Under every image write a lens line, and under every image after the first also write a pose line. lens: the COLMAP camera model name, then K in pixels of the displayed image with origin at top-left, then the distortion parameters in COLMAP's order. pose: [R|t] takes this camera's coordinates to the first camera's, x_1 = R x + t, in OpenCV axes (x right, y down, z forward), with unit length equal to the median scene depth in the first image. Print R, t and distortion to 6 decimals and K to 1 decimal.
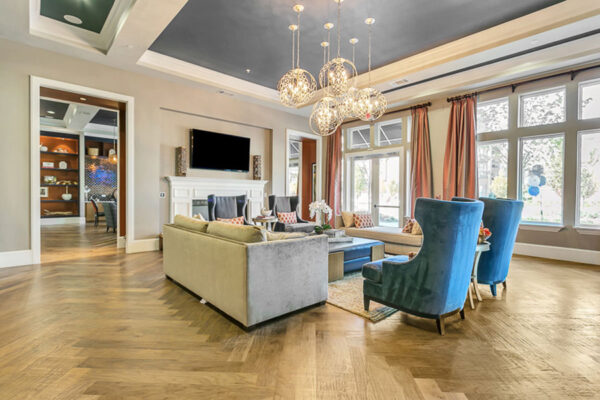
lens RADIAL K [[294.5, 0, 304.1], [0, 294.5, 200.9], [0, 0, 1]] dist [0.004647, 0.000562]
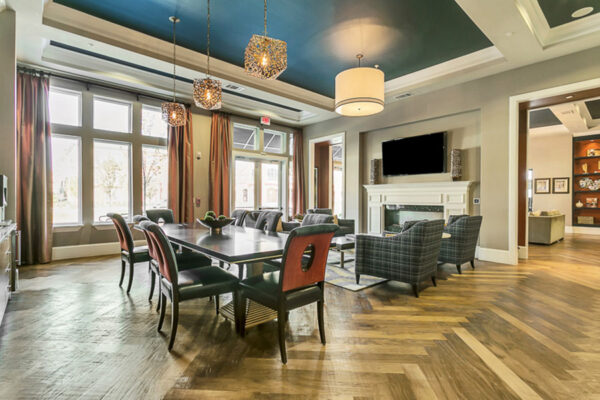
lens RADIAL K [[294.5, 0, 304.1], [0, 294.5, 200.9], [0, 0, 1]] dist [0.004647, 0.000562]
pose [[0.005156, -0.014412, 0.999883, -0.349869], [0.013092, 0.999811, 0.014344, -0.010476], [-0.999901, 0.013016, 0.005344, 0.380945]]
